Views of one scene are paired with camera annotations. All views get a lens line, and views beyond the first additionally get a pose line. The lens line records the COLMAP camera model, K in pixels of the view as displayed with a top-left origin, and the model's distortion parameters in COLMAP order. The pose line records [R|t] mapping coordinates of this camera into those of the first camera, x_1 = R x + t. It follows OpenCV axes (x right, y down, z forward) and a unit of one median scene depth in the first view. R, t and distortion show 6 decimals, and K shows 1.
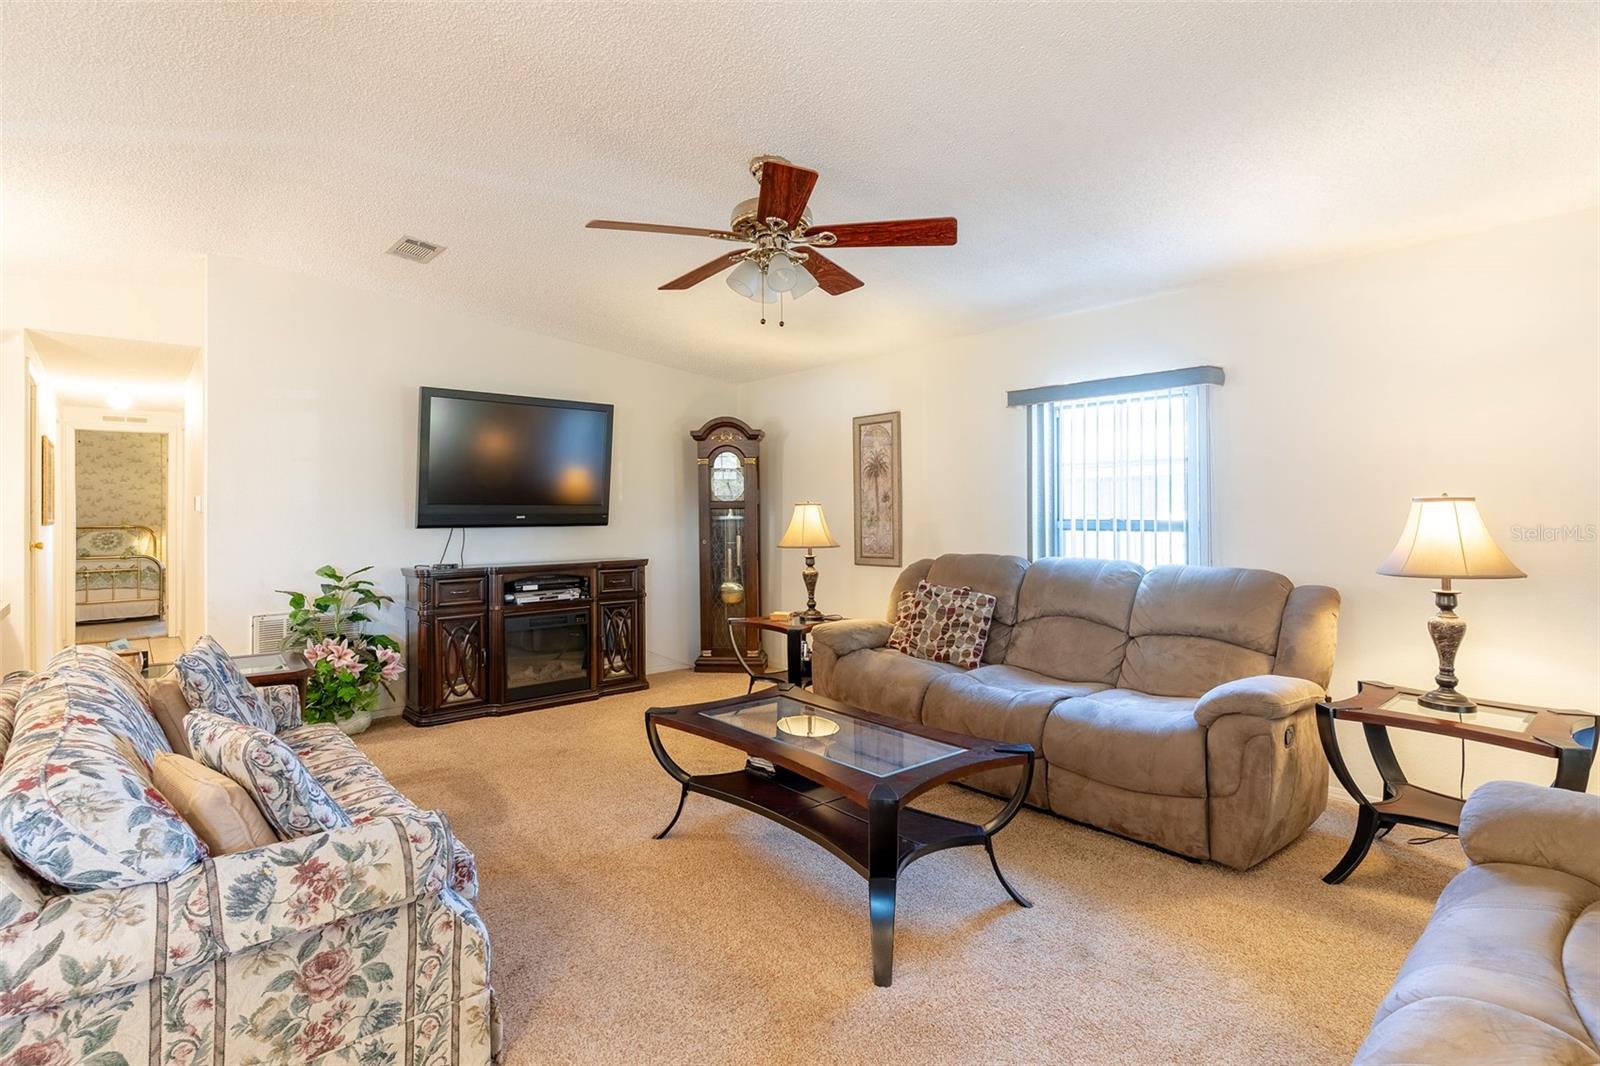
lens RADIAL K [[777.6, 0, 776.3], [0, 777.6, 501.1], [0, 0, 1]] dist [0.000224, 0.001271]
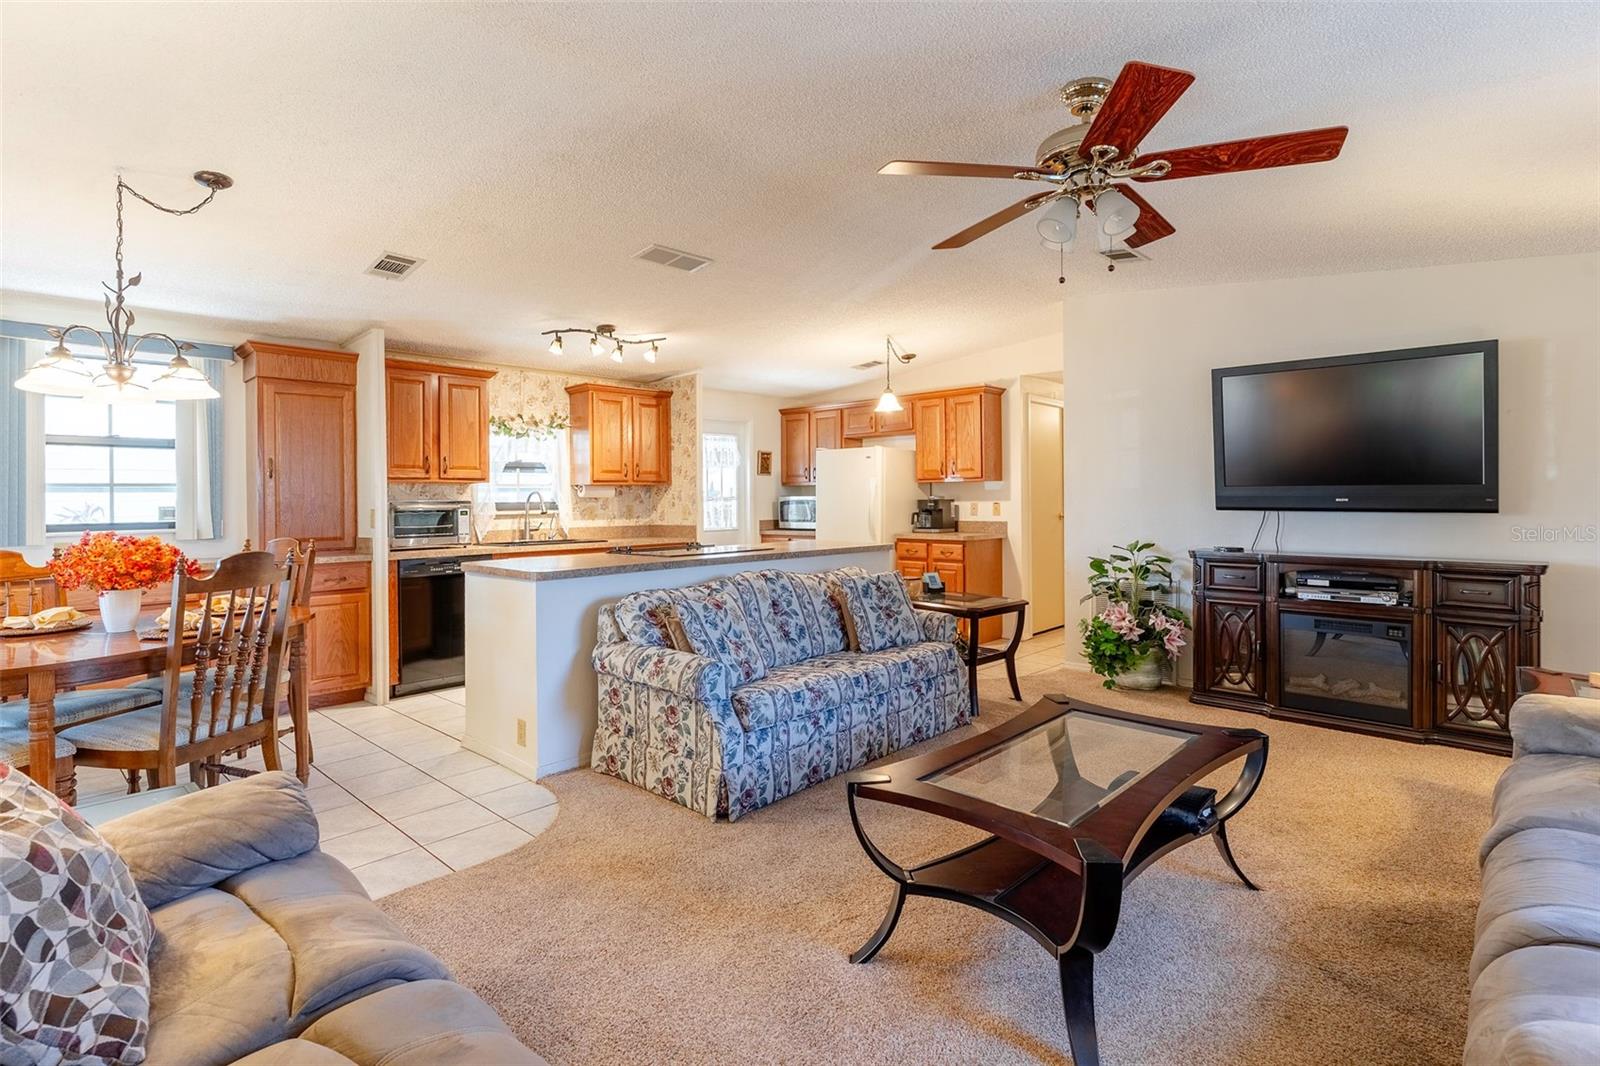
lens RADIAL K [[777.6, 0, 793.1], [0, 777.6, 491.6], [0, 0, 1]] dist [0.000224, 0.001271]
pose [[0.116591, -0.001052, -0.993179, 0.526933], [0.015593, 0.999878, 0.000772, 0.001934], [0.993058, -0.015577, 0.116593, 0.372218]]
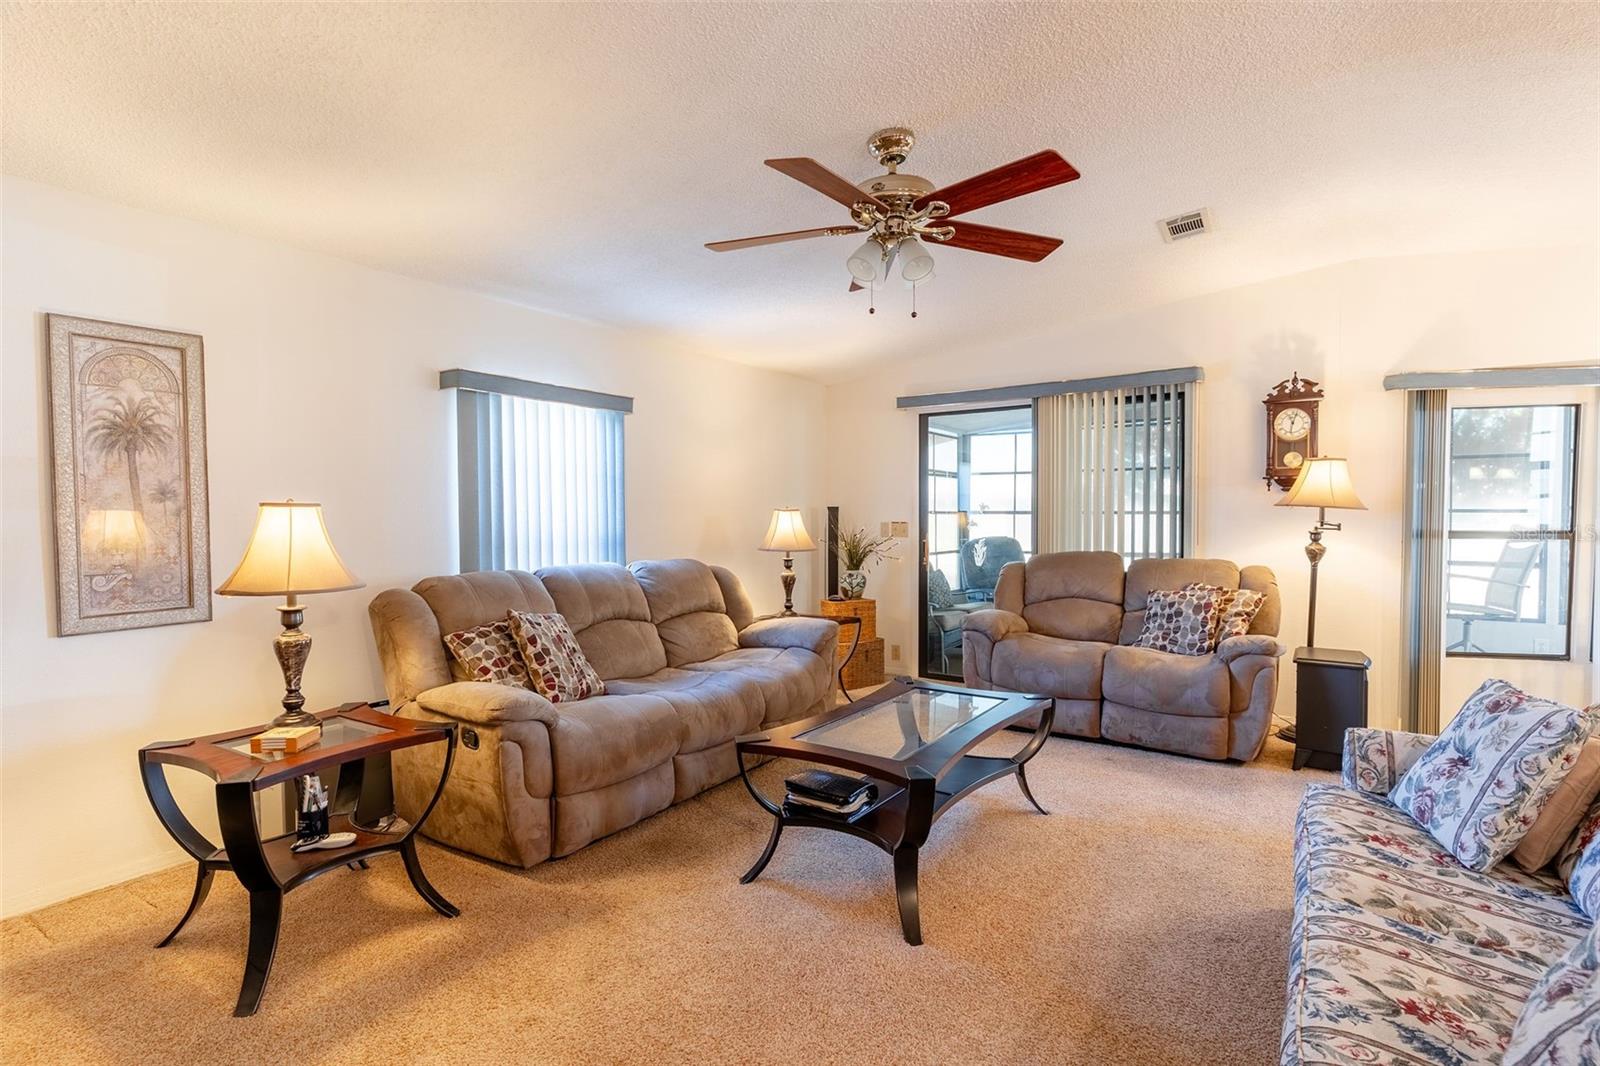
lens RADIAL K [[777.6, 0, 788.2], [0, 777.6, 529.6], [0, 0, 1]] dist [0.000224, 0.001271]
pose [[-0.265693, -0.012617, 0.963975, -0.566098], [-0.005475, 0.999918, 0.011579, 0.013598], [-0.964042, -0.002202, -0.265740, 0.882710]]
